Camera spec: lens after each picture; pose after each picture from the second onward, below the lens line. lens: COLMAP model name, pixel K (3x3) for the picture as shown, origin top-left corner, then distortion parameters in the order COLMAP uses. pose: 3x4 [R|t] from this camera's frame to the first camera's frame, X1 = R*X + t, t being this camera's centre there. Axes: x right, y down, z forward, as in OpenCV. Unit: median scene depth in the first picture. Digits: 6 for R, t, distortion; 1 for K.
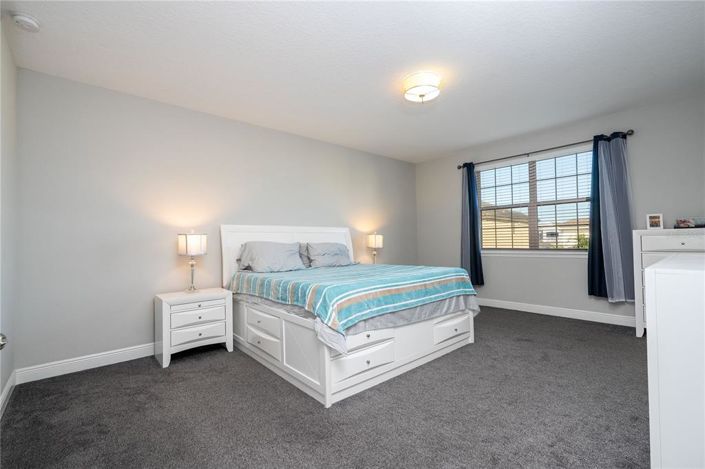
lens RADIAL K [[319.8, 0, 355.9], [0, 319.8, 234.4], [0, 0, 1]] dist [0.001275, 0.000766]
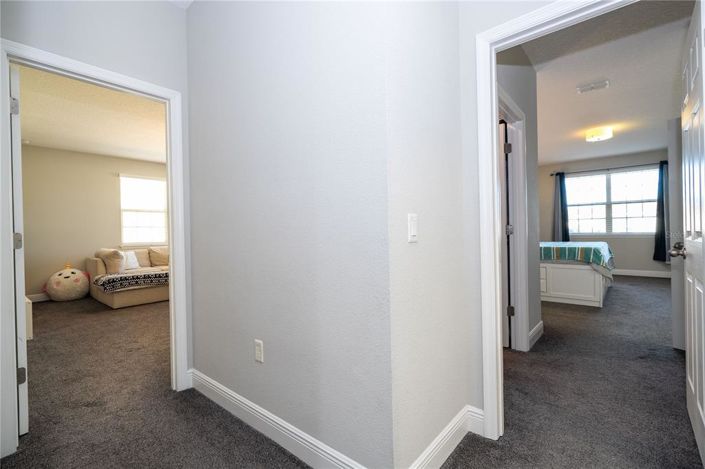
lens RADIAL K [[319.8, 0, 355.9], [0, 319.8, 234.4], [0, 0, 1]] dist [0.001275, 0.000766]
pose [[0.988123, 0.005689, 0.153559, -0.953822], [-0.009486, 0.999667, 0.024008, 0.032907], [-0.153371, -0.025180, 0.987848, -0.340720]]
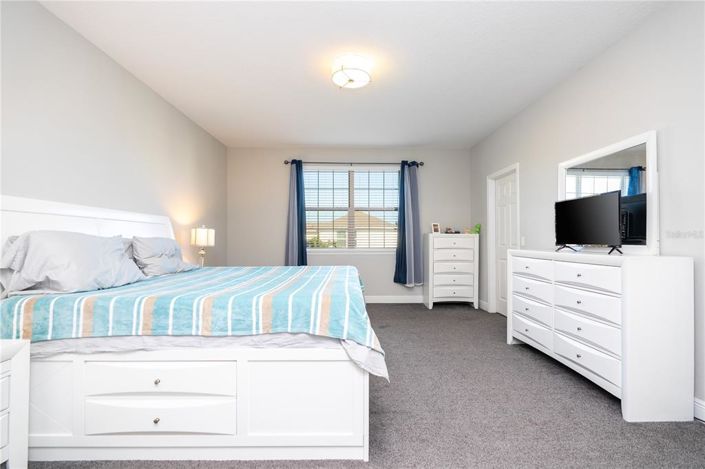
lens RADIAL K [[319.8, 0, 355.9], [0, 319.8, 234.4], [0, 0, 1]] dist [0.001275, 0.000766]
pose [[0.638858, 0.033806, 0.768581, -0.349016], [-0.027869, 0.999395, -0.020794, 0.023243], [-0.768820, -0.008135, 0.639414, 0.290704]]
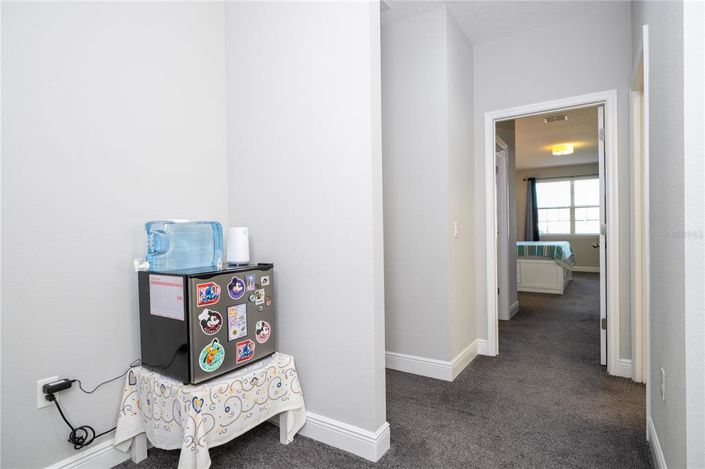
lens RADIAL K [[370.5, 0, 352.5], [0, 370.5, 234.5], [0, 0, 1]] dist [-0.004928, -0.000128]
pose [[0.963112, 0.011246, 0.268865, -1.194048], [-0.018020, 0.999579, 0.022739, 0.030530], [-0.268496, -0.026745, 0.962910, -0.613099]]
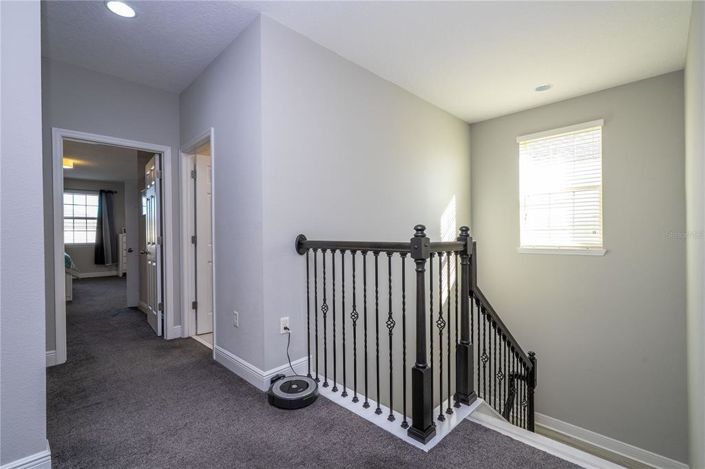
lens RADIAL K [[318.3, 0, 358.8], [0, 318.3, 234.4], [0, 0, 1]] dist [0.001890, 0.000238]
pose [[-0.072247, 0.025211, 0.997068, -1.424991], [-0.011424, 0.999594, -0.026103, 0.027857], [-0.997321, -0.013277, -0.071929, -0.548129]]
